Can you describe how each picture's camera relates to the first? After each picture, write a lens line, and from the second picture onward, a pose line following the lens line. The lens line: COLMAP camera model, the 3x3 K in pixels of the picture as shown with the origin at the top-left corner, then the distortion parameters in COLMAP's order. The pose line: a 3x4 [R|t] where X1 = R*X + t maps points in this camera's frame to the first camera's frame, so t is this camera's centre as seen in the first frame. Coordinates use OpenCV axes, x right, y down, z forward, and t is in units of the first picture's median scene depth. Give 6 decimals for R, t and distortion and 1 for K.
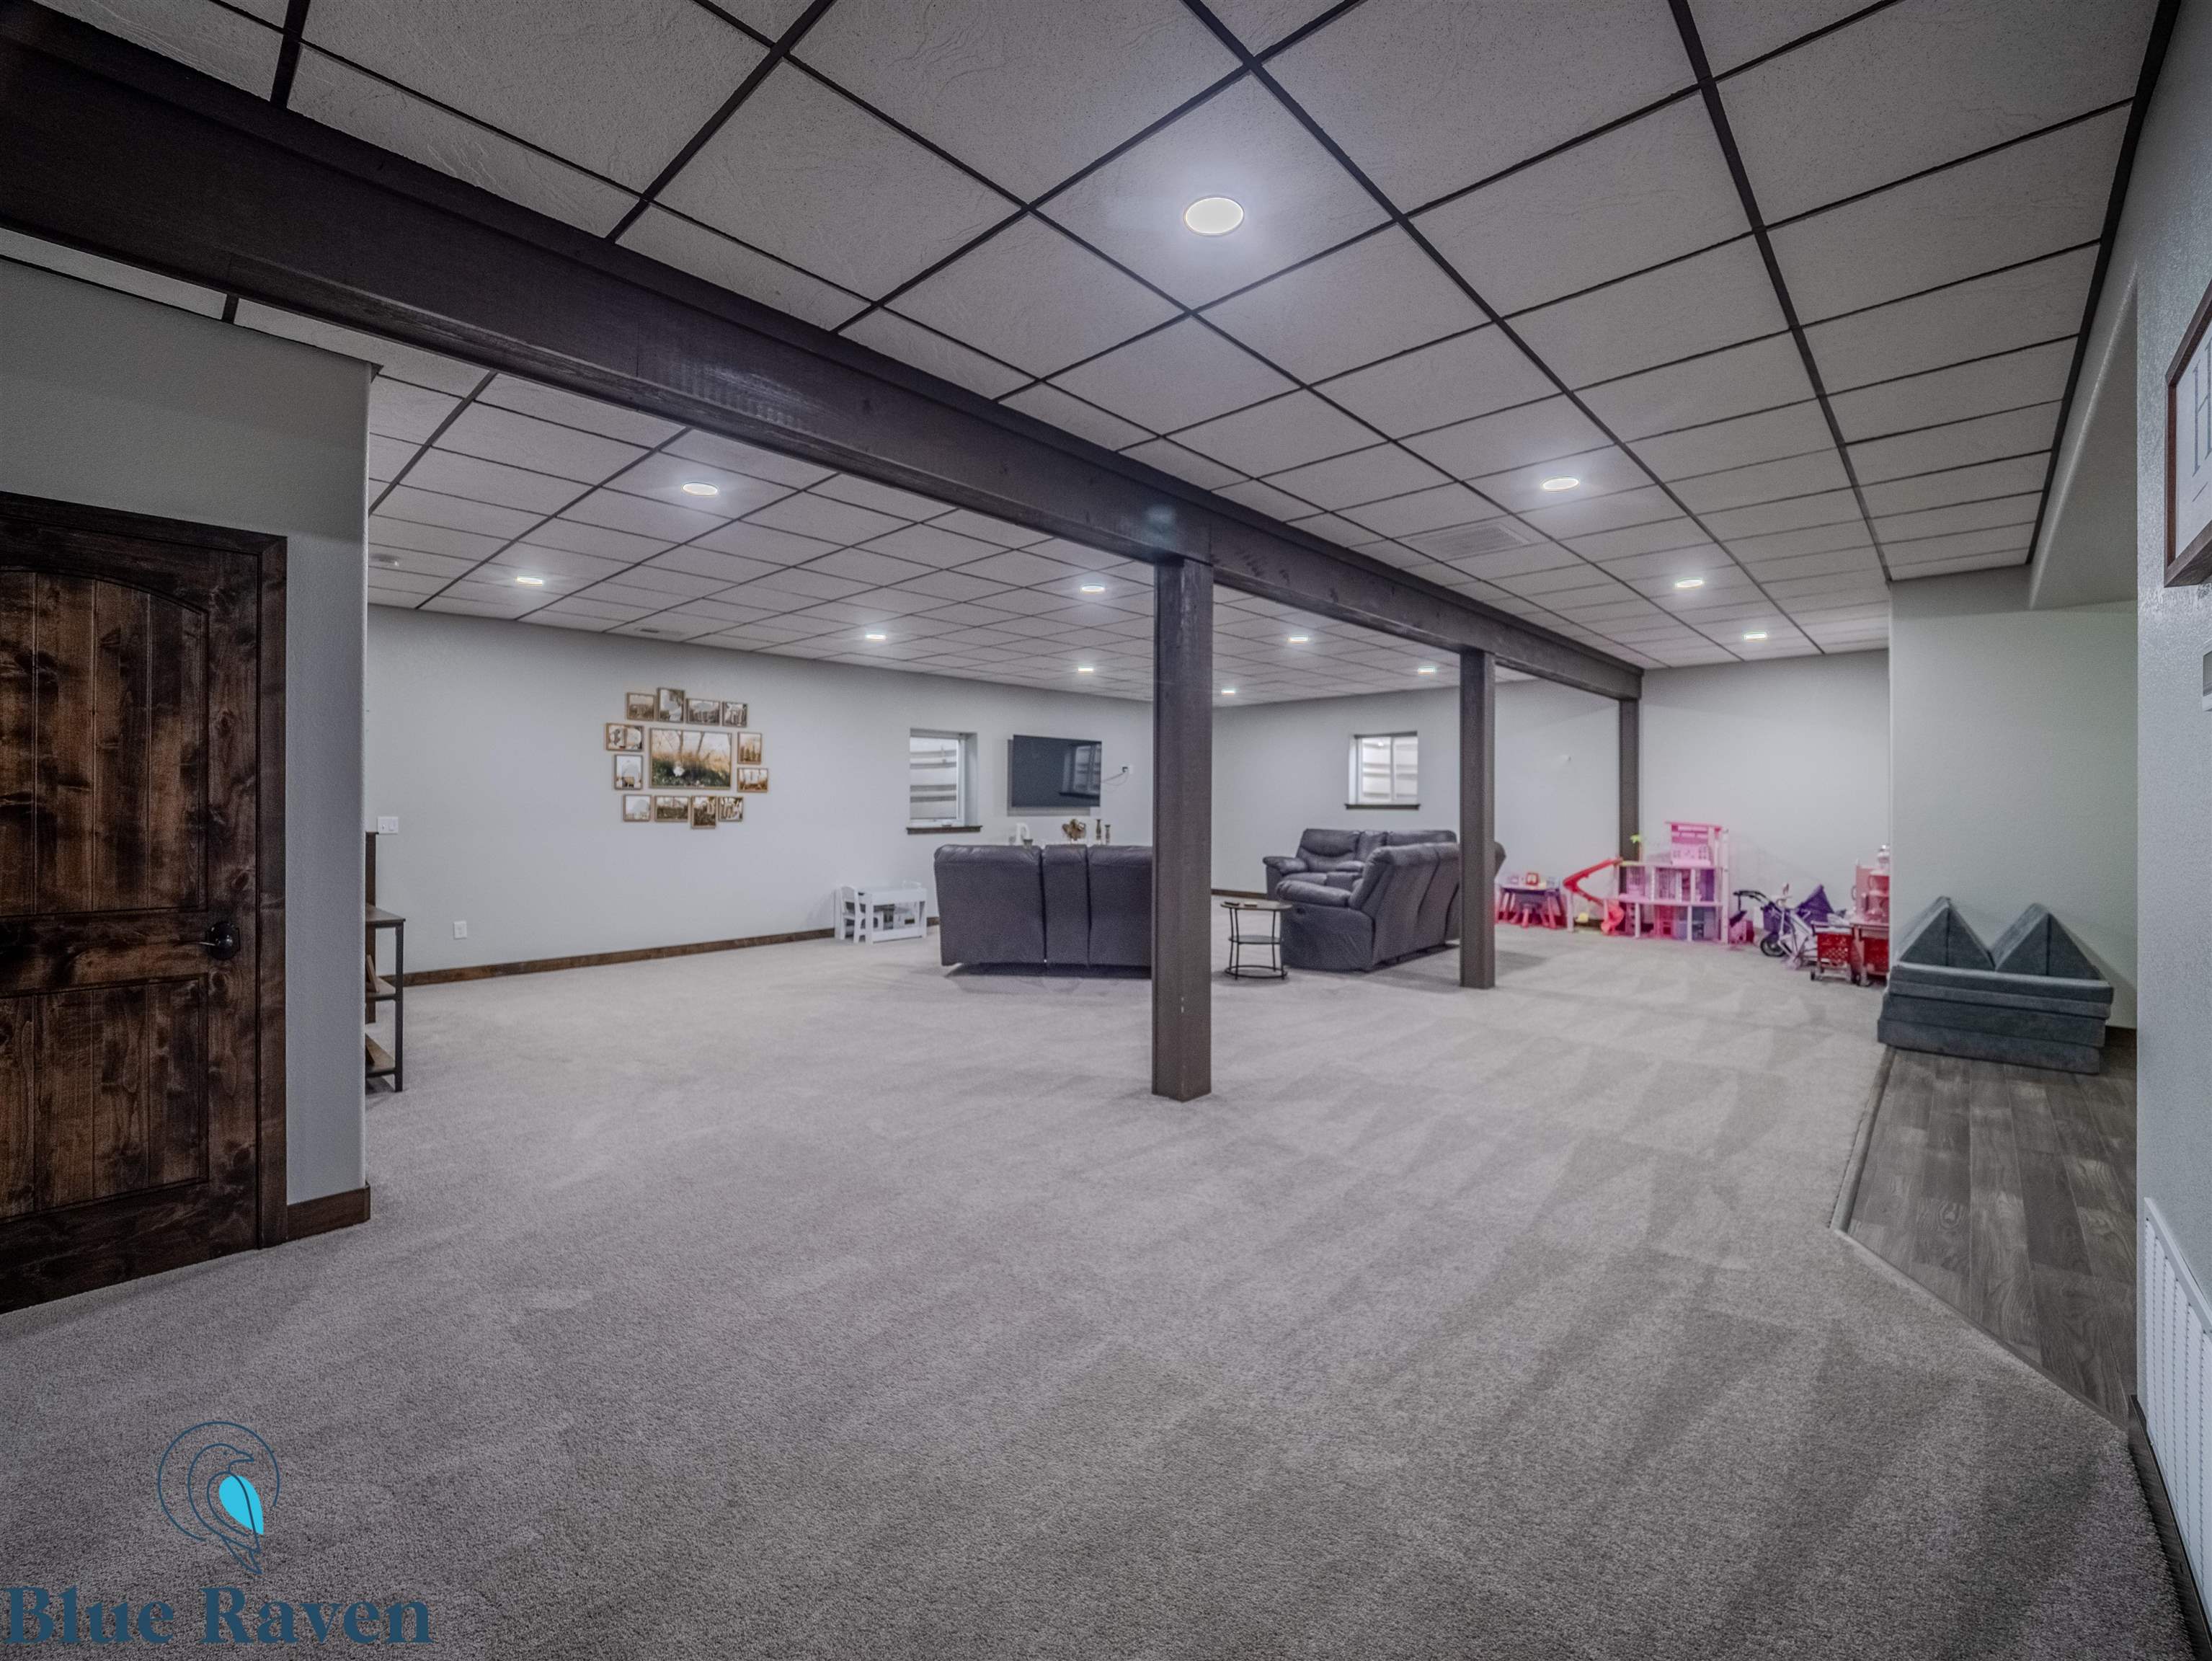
lens RADIAL K [[927.4, 0, 1093.7], [0, 927.4, 812.6], [0, 0, 1]] dist [-0.005097, -0.002476]
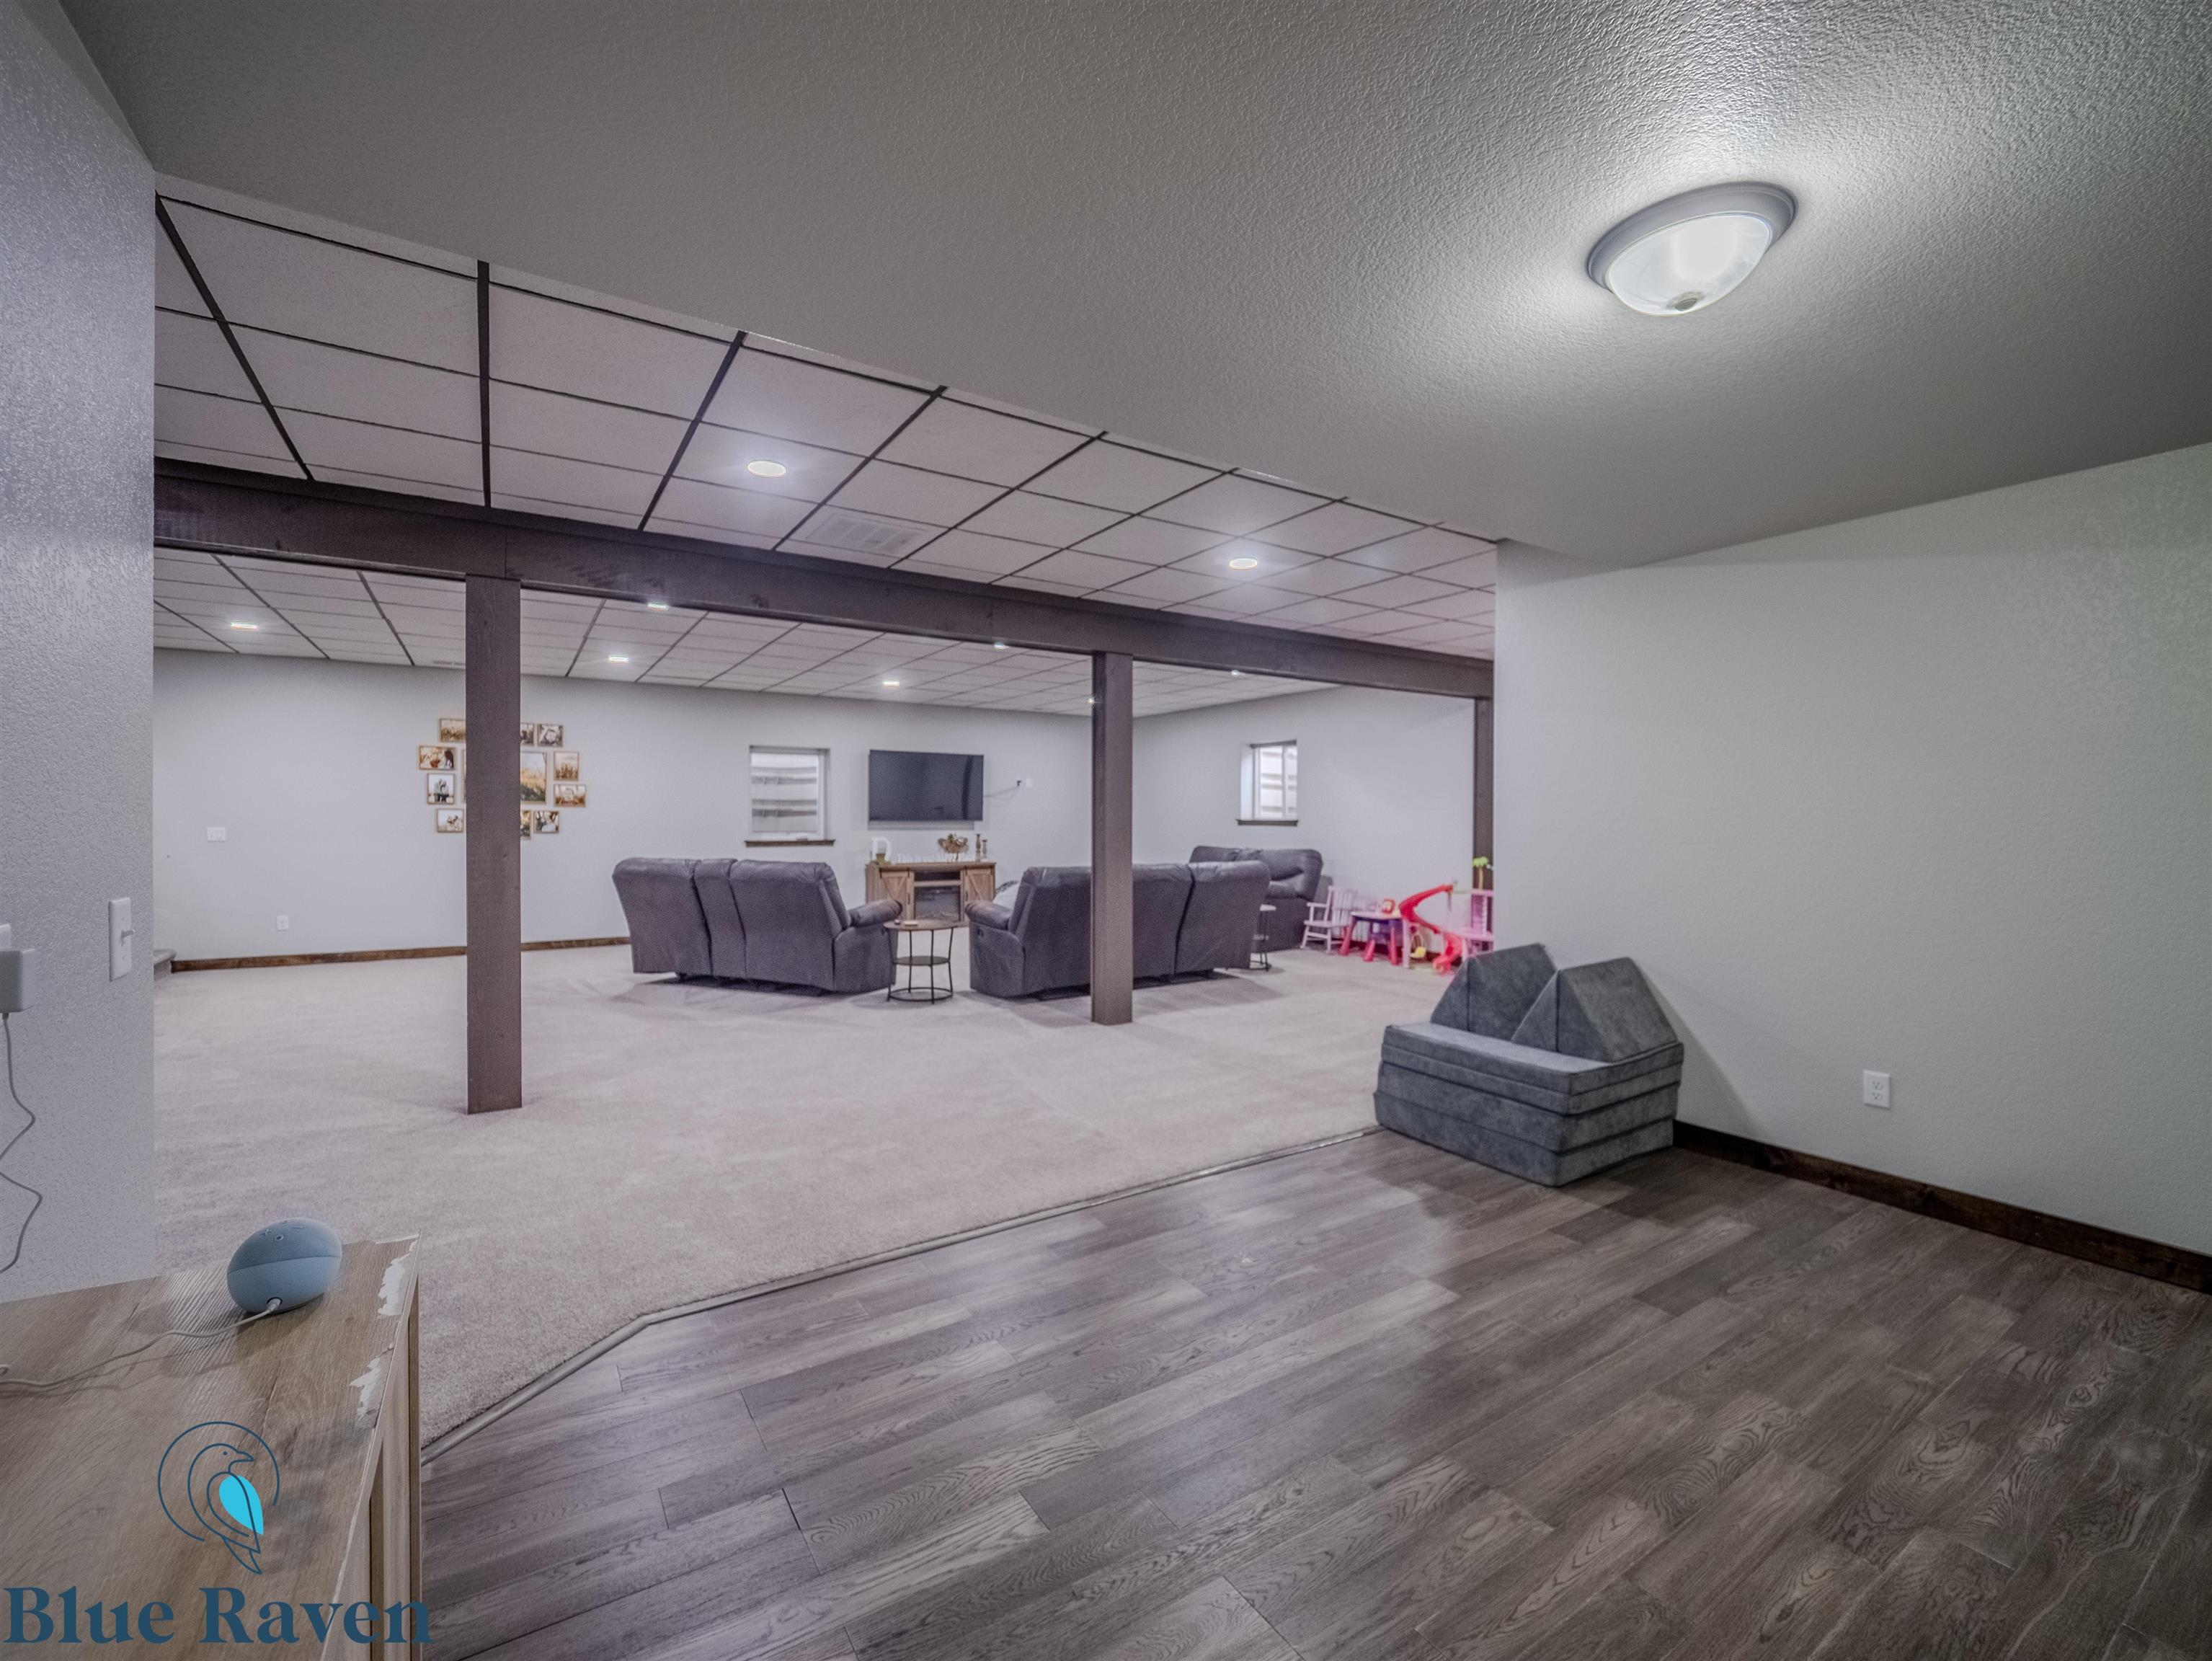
lens RADIAL K [[927.4, 0, 1093.7], [0, 927.4, 833.3], [0, 0, 1]] dist [-0.005097, -0.002476]
pose [[0.967133, 0.006946, -0.254176, 0.413442], [-0.004999, 0.999953, 0.008307, -0.002292], [0.254222, -0.006763, 0.967122, 0.081812]]
